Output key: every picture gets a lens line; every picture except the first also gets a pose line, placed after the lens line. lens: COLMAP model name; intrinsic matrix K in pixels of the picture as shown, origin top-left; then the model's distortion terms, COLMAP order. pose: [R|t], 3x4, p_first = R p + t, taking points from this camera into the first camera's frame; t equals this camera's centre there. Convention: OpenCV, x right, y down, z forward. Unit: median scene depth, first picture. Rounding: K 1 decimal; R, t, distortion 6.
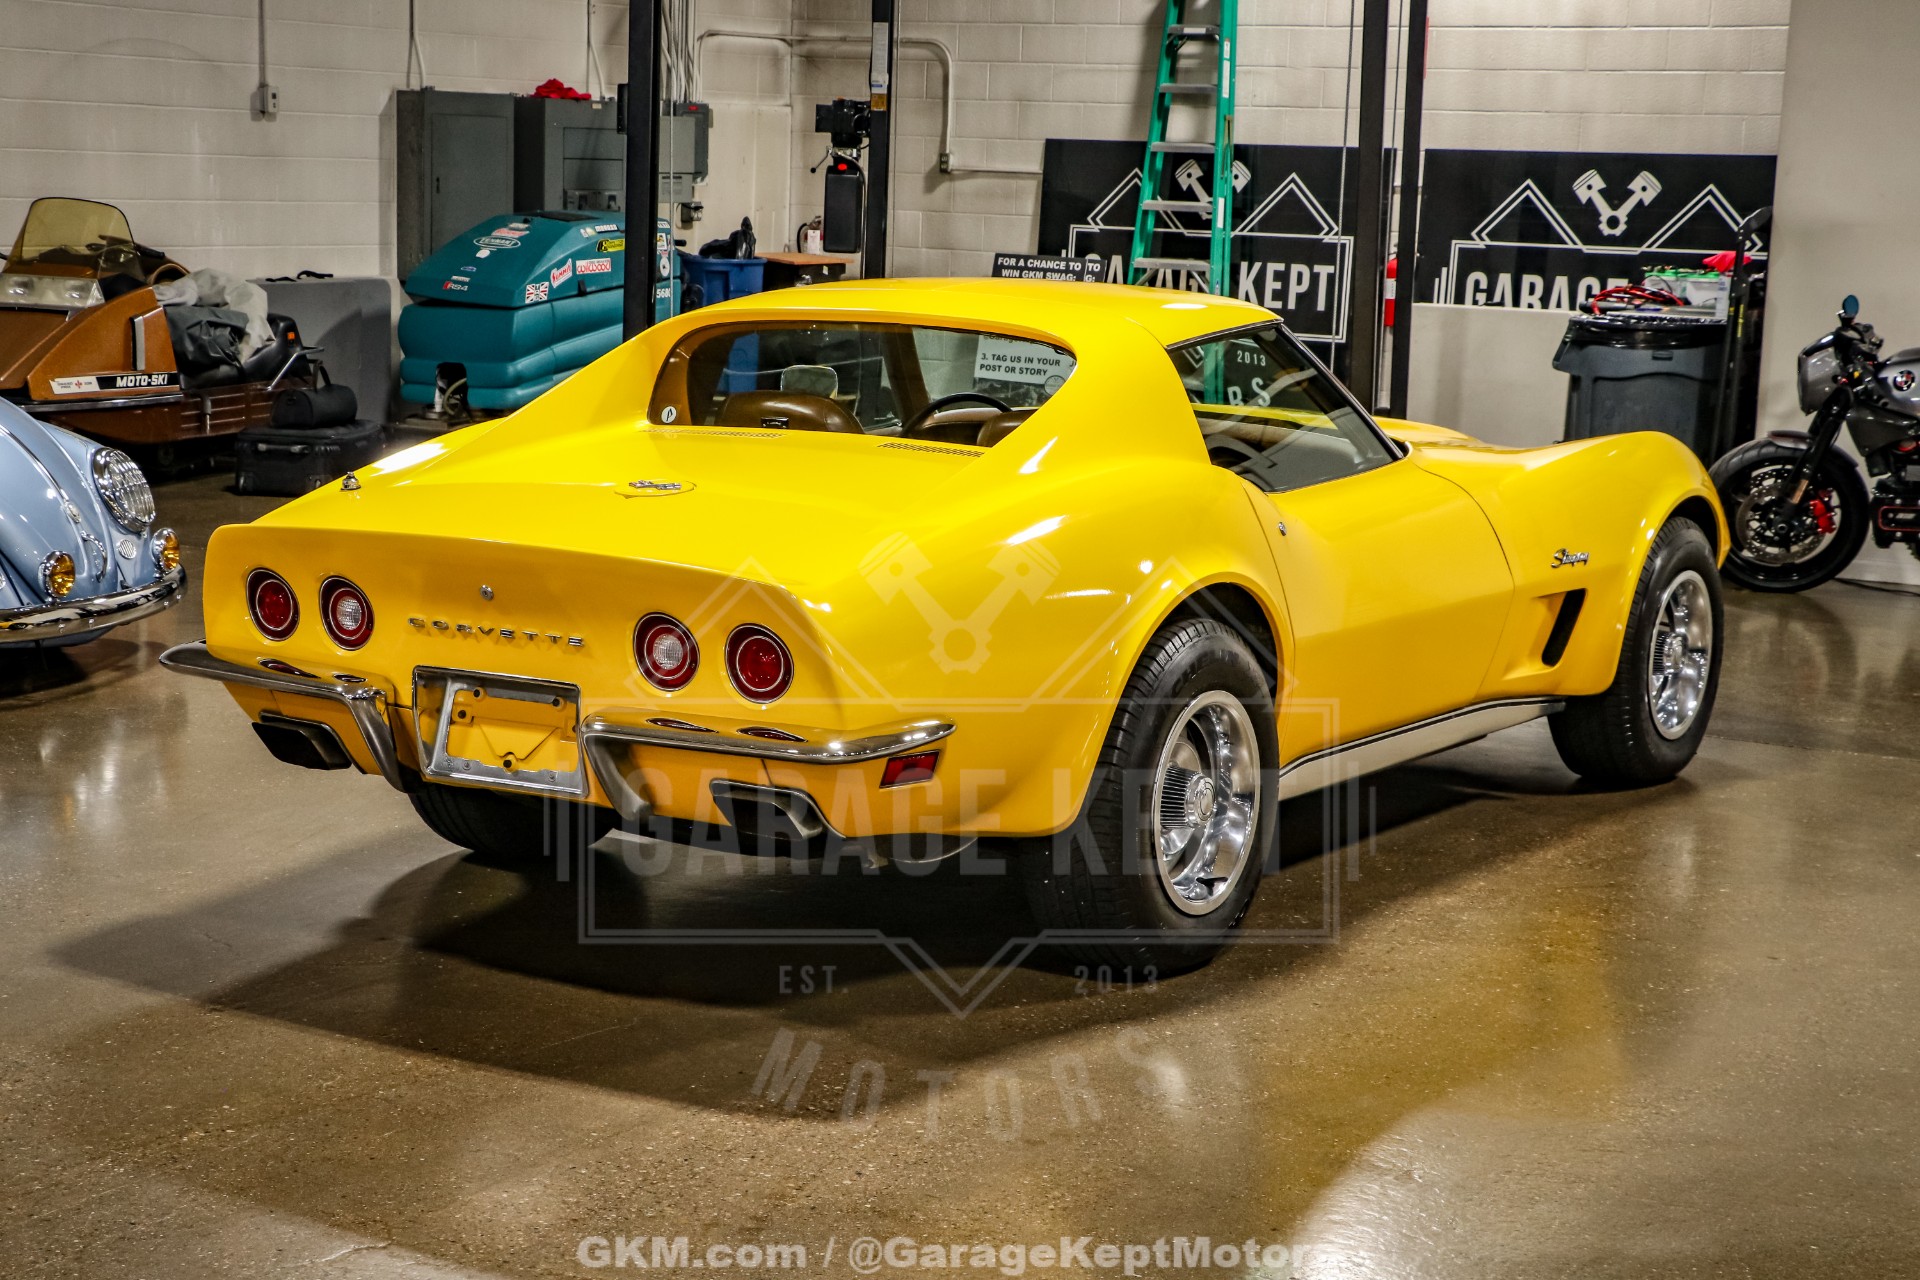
lens RADIAL K [[3341.8, 0, 956.7], [0, 3341.8, 638.0], [0, 0, 1]] dist [0.161509, 0.430673]
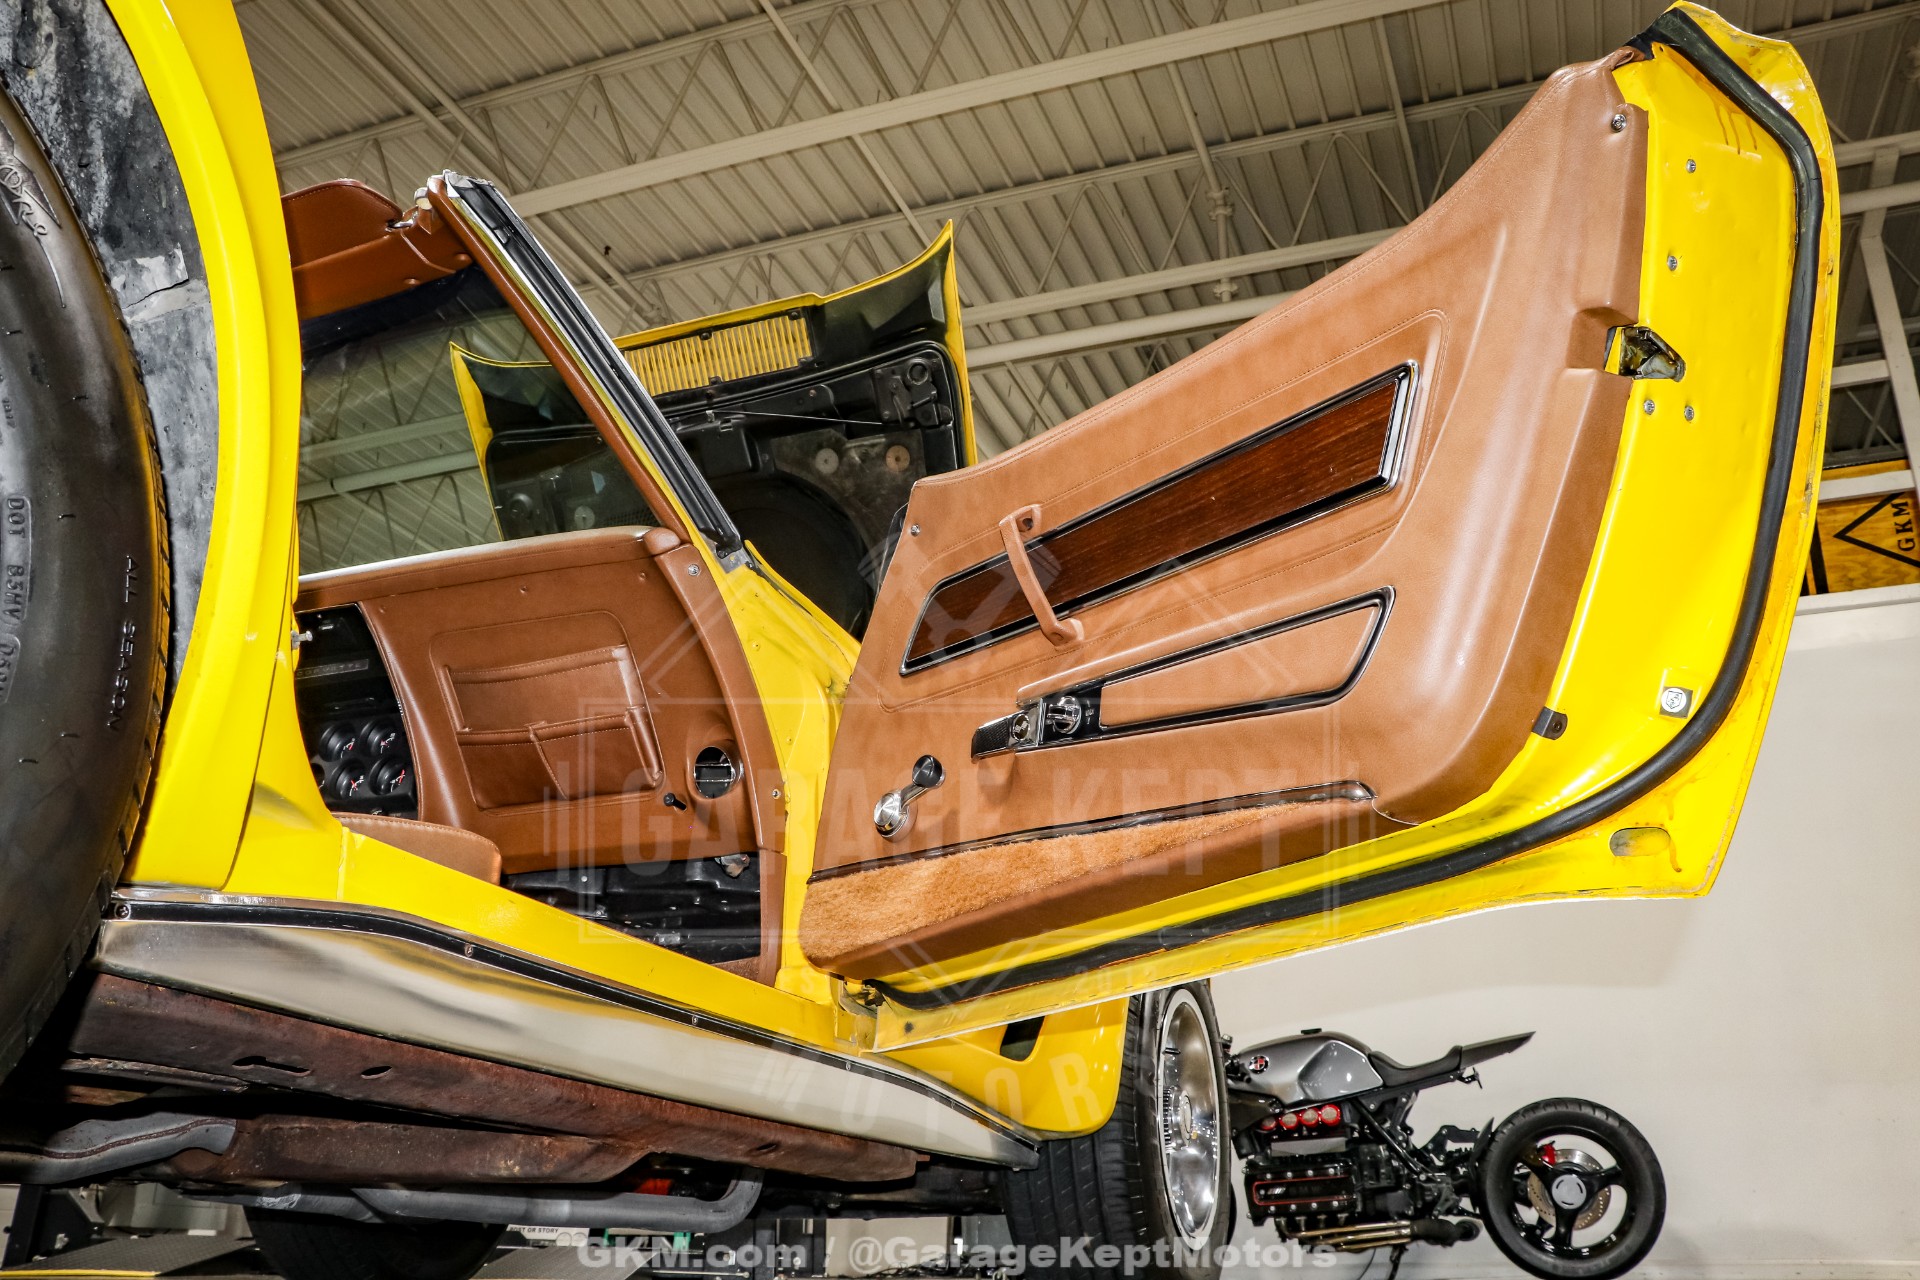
lens RADIAL K [[1656.8, 0, 961.1], [0, 1656.8, 638.3], [0, 0, 1]] dist [-0.162469, 0.187565]
pose [[0.979372, 0.047944, 0.196298, 0.051668], [0.055124, 0.871207, -0.487812, 0.038526], [-0.194403, 0.488570, 0.850592, 0.346790]]
